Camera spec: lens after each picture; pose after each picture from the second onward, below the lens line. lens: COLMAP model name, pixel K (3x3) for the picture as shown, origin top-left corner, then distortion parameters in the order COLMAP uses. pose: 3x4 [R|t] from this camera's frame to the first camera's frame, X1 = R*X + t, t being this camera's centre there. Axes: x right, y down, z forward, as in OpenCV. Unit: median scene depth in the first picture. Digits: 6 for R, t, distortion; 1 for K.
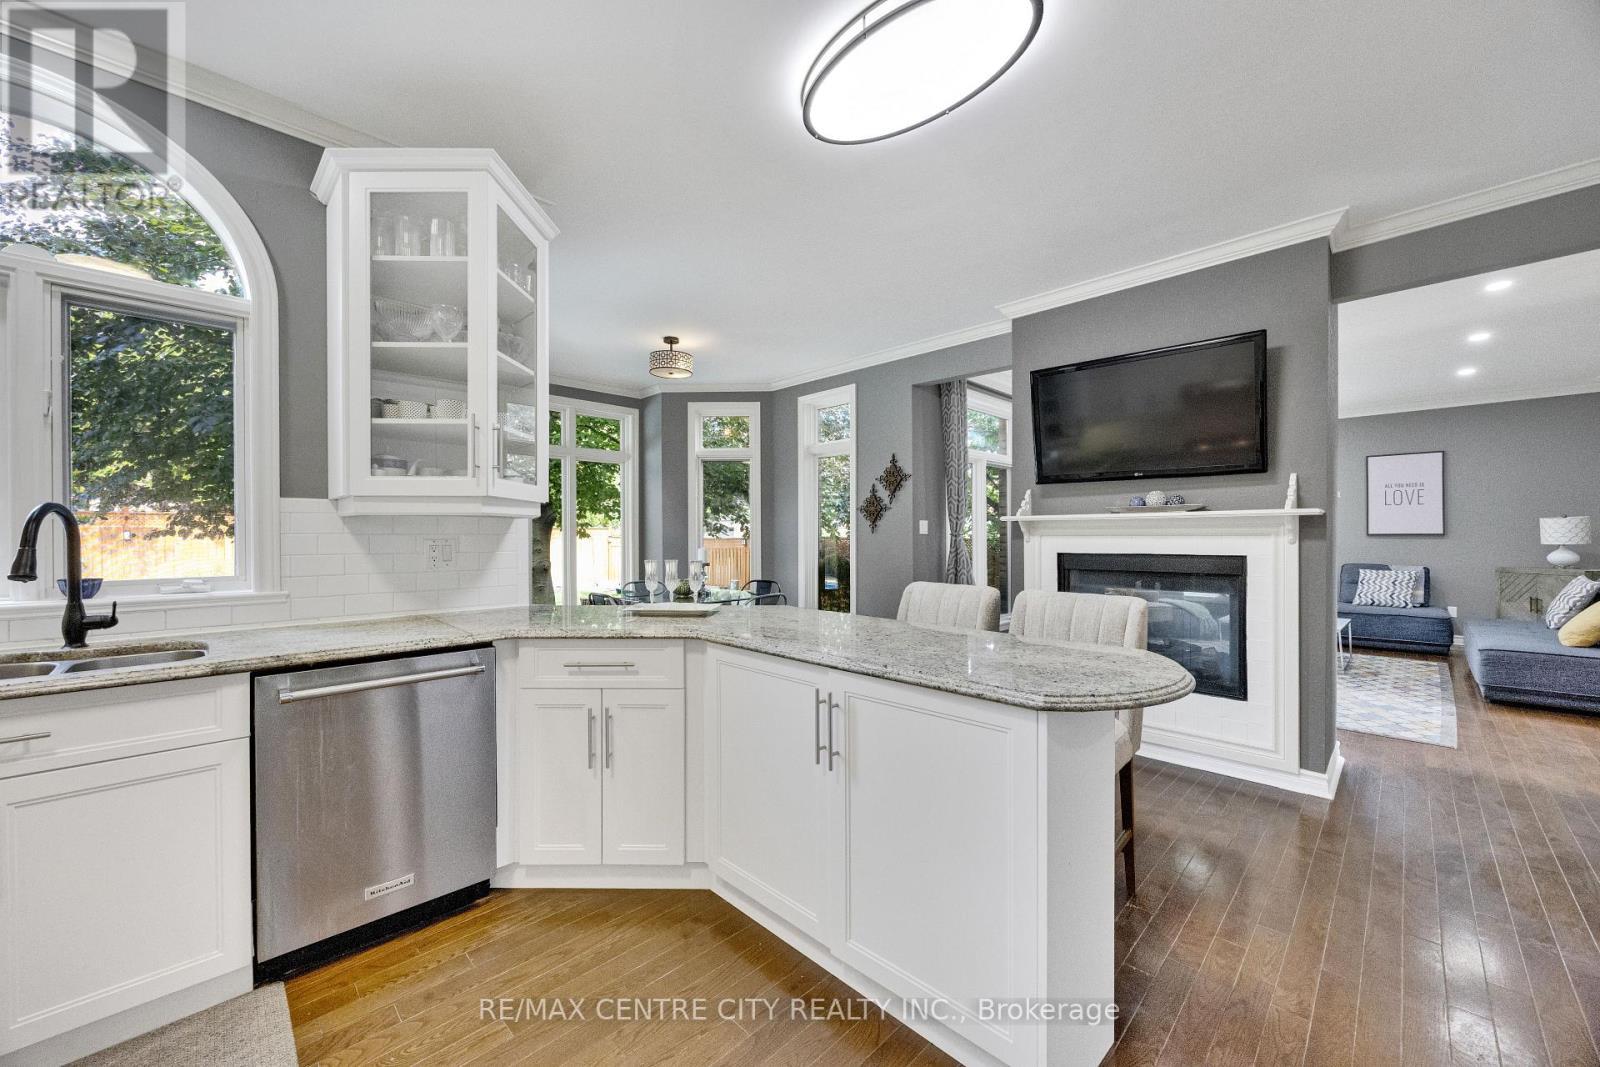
lens RADIAL K [[608.0, 0, 800.1], [0, 608.0, 532.7], [0, 0, 1]] dist [-0.001517, 0.000209]
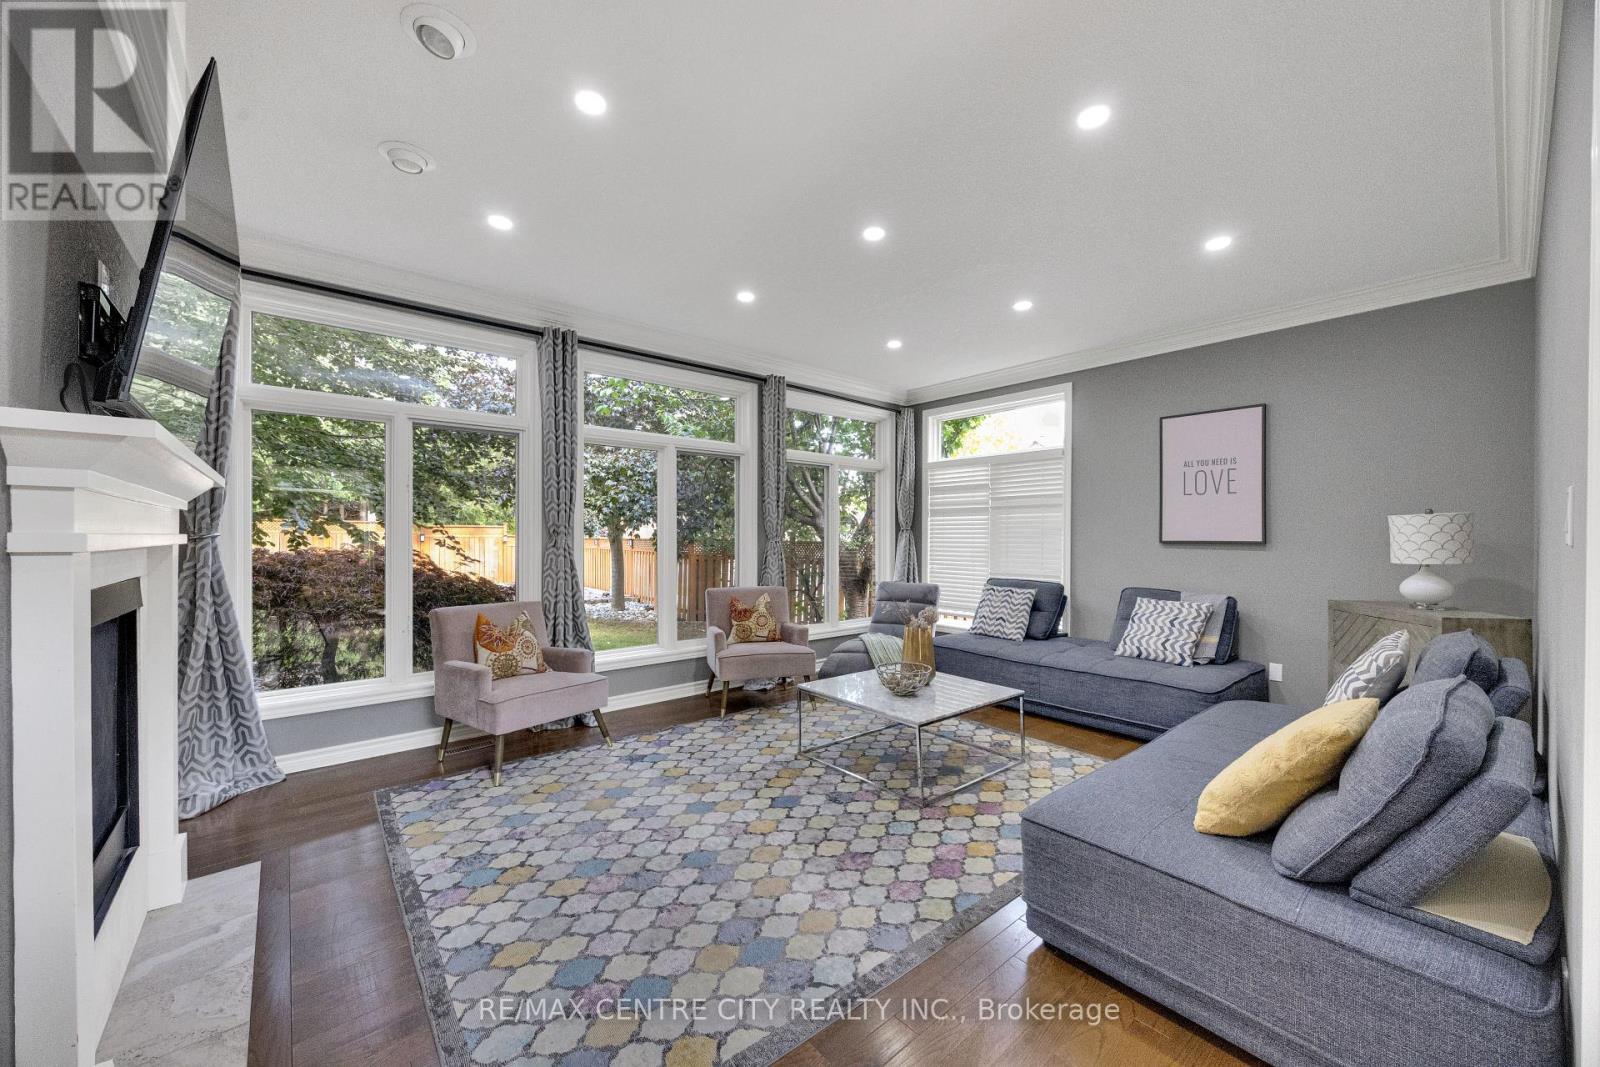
lens RADIAL K [[608.0, 0, 800.5], [0, 608.0, 536.5], [0, 0, 1]] dist [-0.001517, 0.000209]
pose [[0.999126, 0.010095, -0.040555, 0.634028], [-0.009783, 0.999921, 0.007895, -0.003673], [0.040632, -0.007492, 0.999146, 0.383115]]
